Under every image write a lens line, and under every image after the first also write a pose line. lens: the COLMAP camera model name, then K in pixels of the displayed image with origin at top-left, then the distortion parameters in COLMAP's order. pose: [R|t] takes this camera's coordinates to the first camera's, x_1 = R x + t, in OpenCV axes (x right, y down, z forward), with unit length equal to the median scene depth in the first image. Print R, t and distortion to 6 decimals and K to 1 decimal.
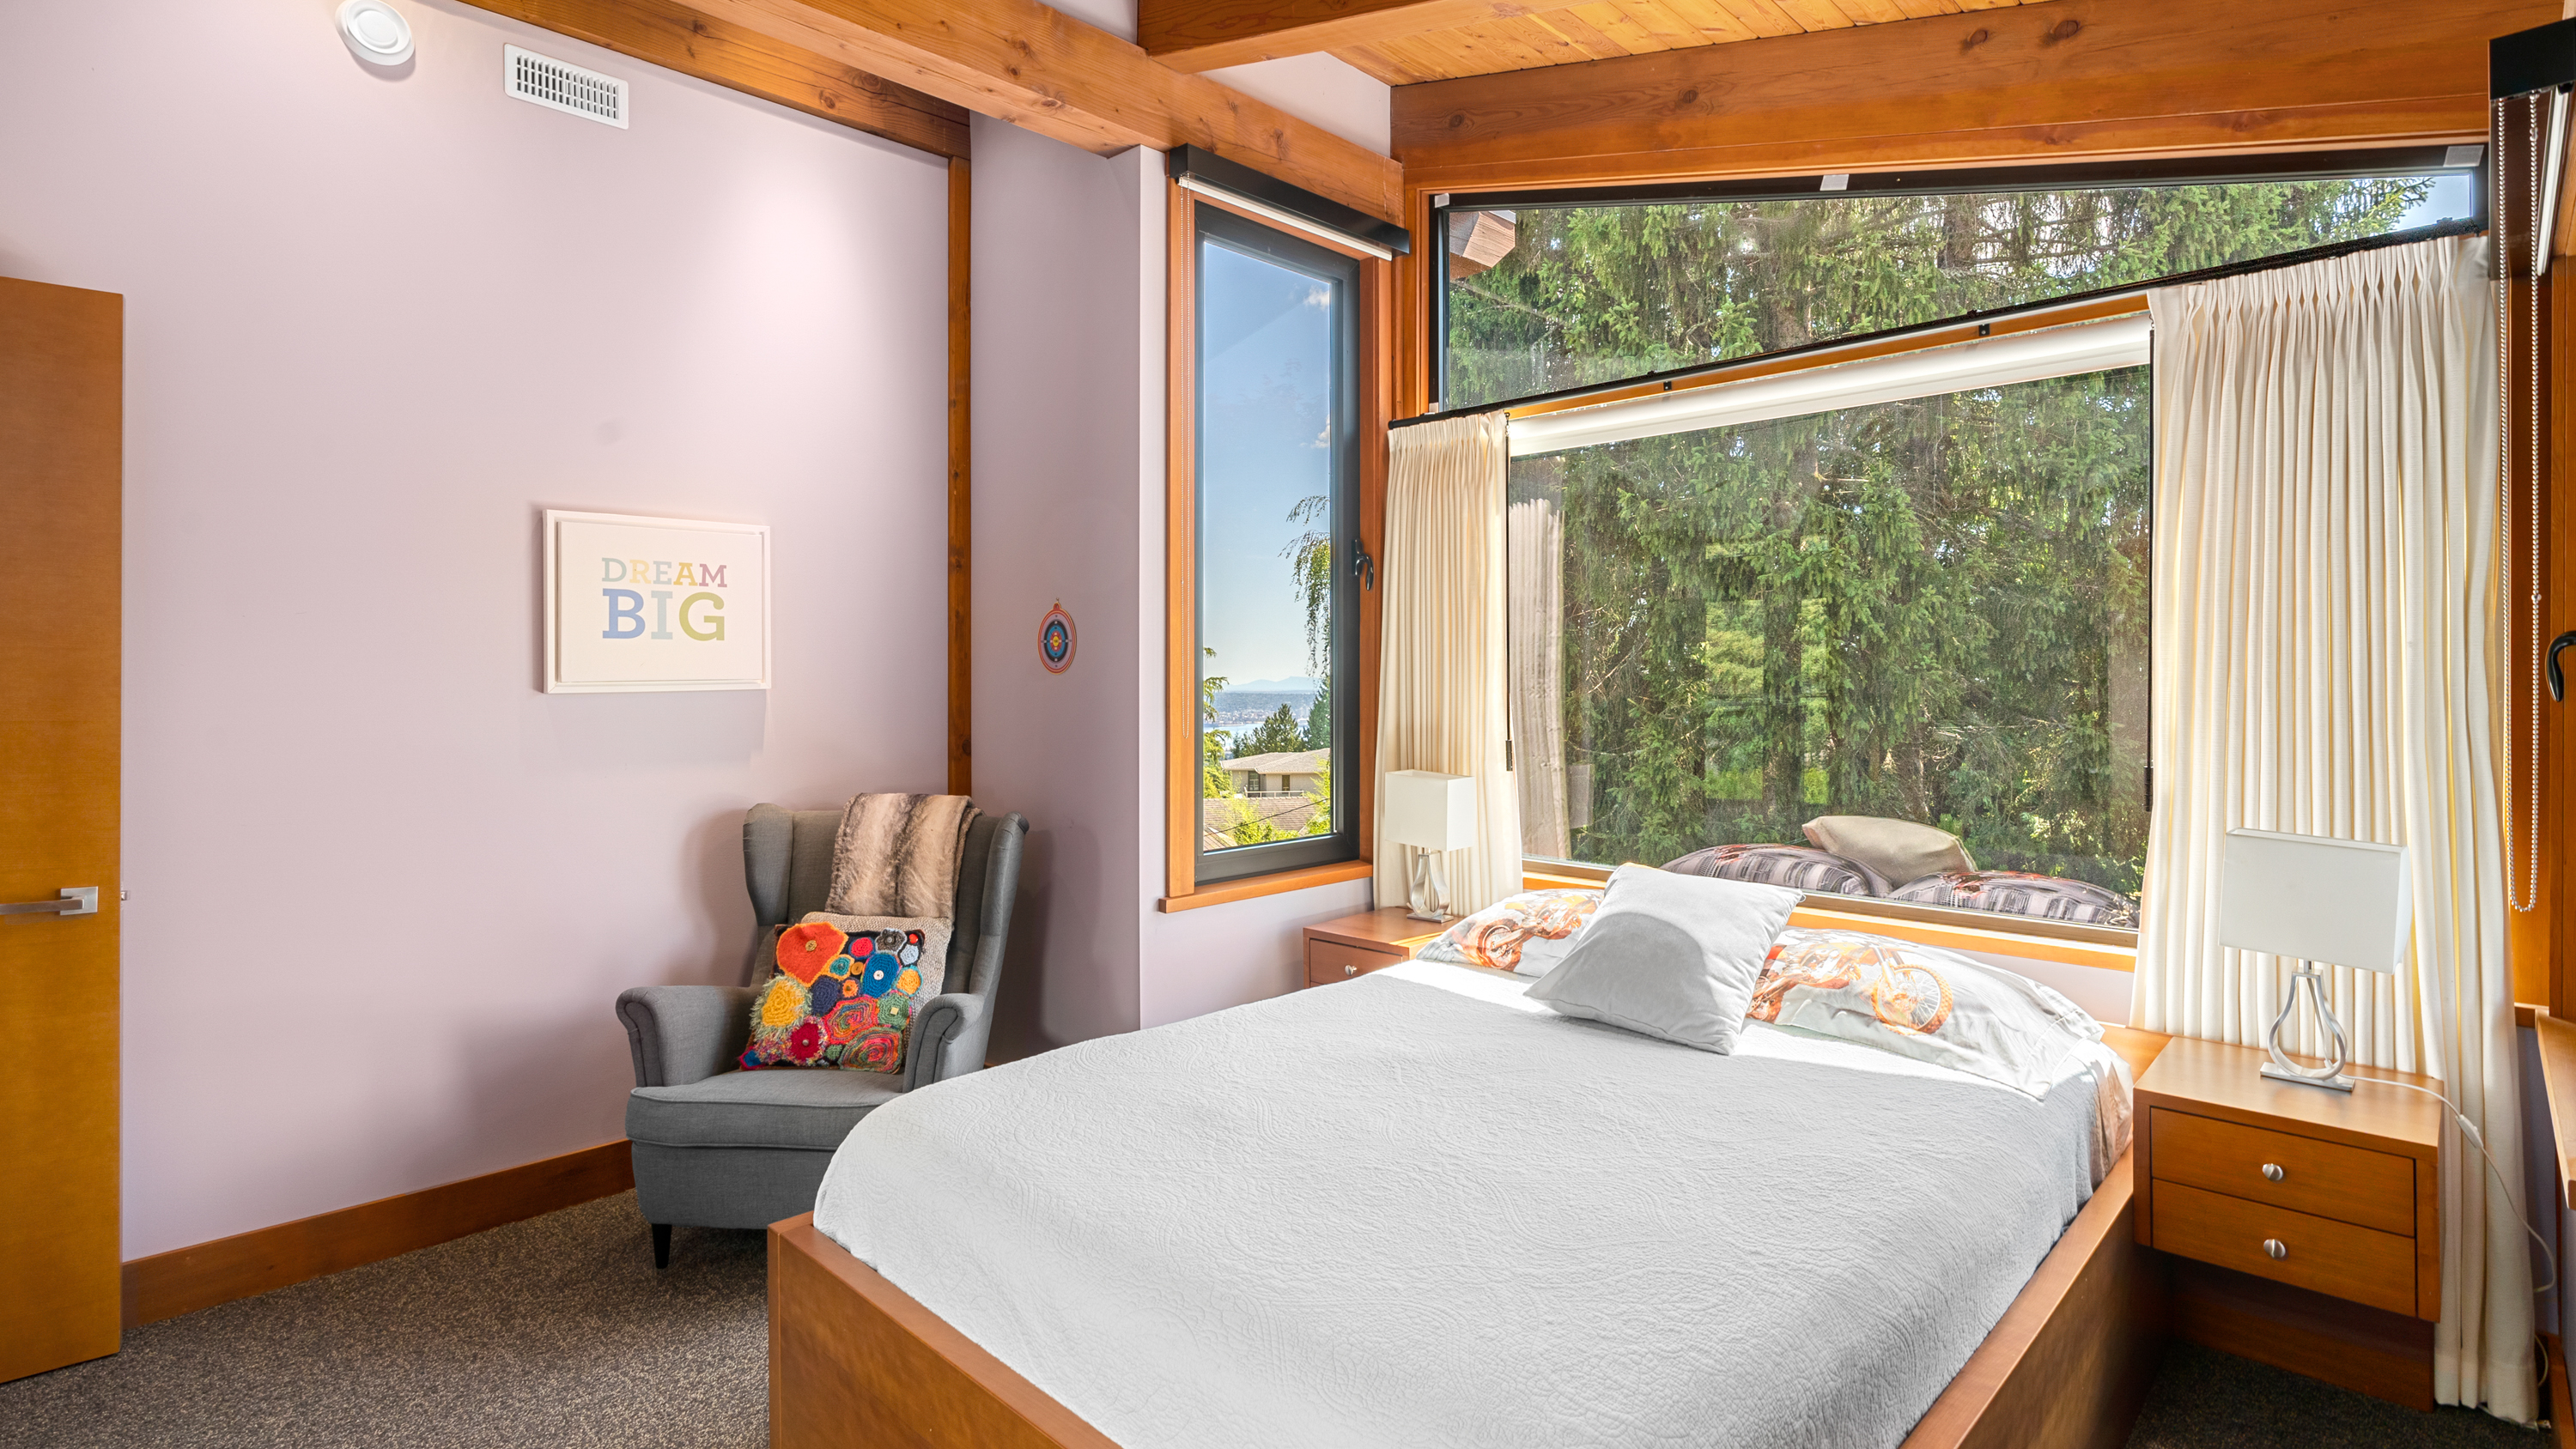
lens RADIAL K [[1232.2, 0, 1291.9], [0, 1232.2, 664.7], [0, 0, 1]] dist [0.000464, 0.000082]
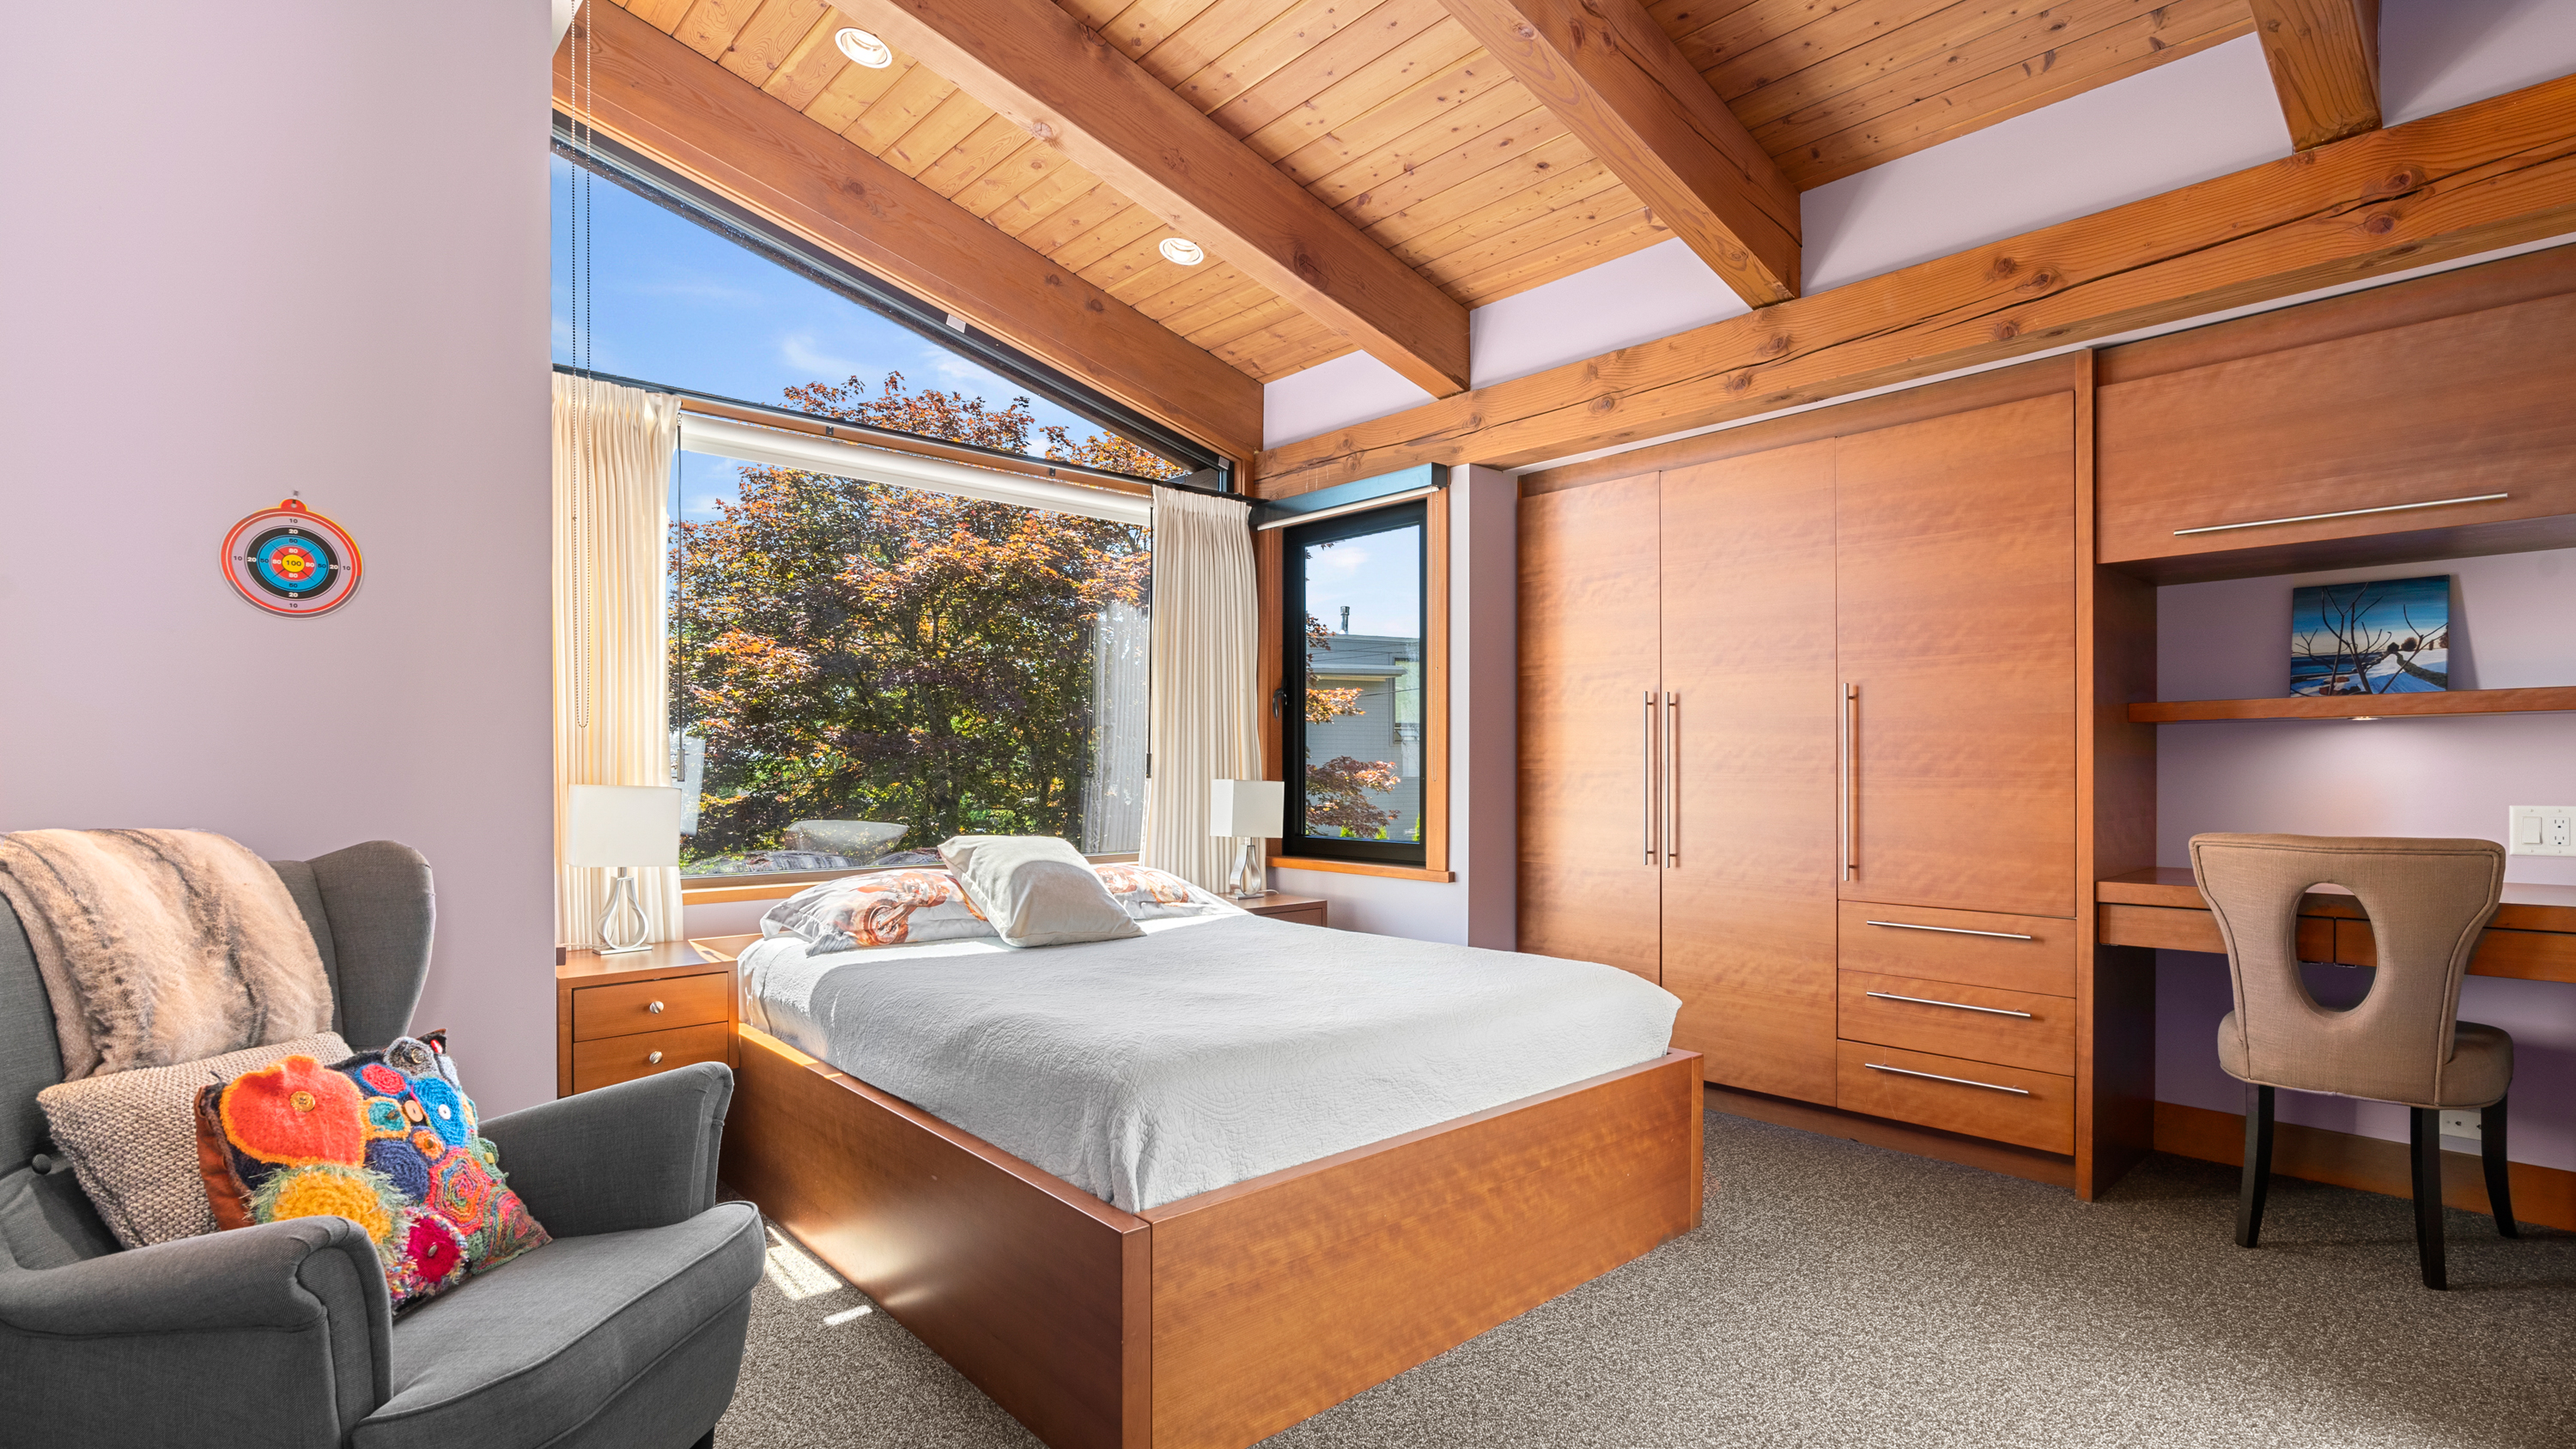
lens RADIAL K [[1216.0, 0, 1285.3], [0, 1216.0, 741.8], [0, 0, 1]] dist [-0.000213, -0.000066]
pose [[0.079871, 0.022876, 0.996543, -0.862651], [-0.013363, 0.999671, -0.021877, 0.086003], [-0.996716, -0.011569, 0.080151, 0.560591]]
